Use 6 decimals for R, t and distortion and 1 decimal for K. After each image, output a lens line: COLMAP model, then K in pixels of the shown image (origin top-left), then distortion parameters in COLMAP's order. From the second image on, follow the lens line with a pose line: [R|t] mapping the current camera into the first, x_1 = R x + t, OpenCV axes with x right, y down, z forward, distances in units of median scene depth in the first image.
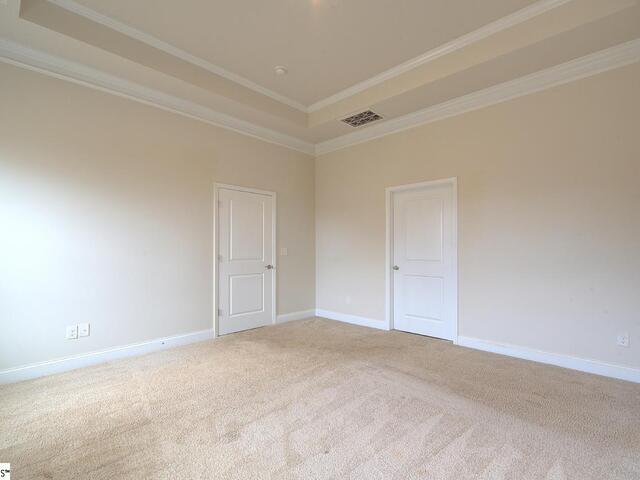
lens RADIAL K [[311.1, 0, 320.7], [0, 311.1, 245.2], [0, 0, 1]] dist [-0.015930, -0.000216]
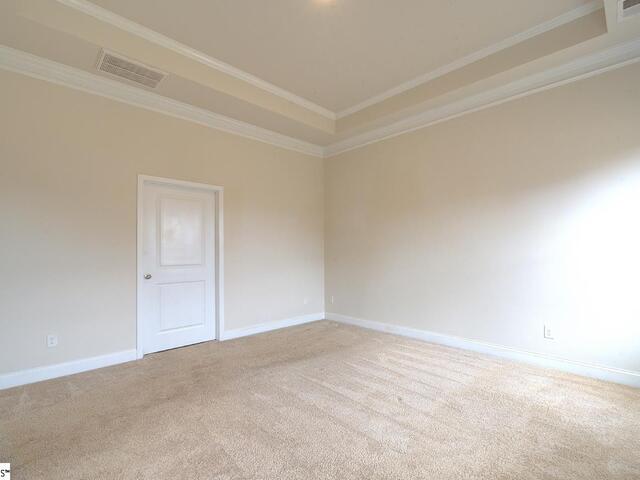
lens RADIAL K [[311.1, 0, 320.7], [0, 311.1, 245.2], [0, 0, 1]] dist [-0.015930, -0.000216]
pose [[0.019225, 0.021973, 0.999574, -0.587899], [0.000637, 0.999758, -0.021989, 0.009811], [-0.999815, 0.001060, 0.019206, 0.572593]]
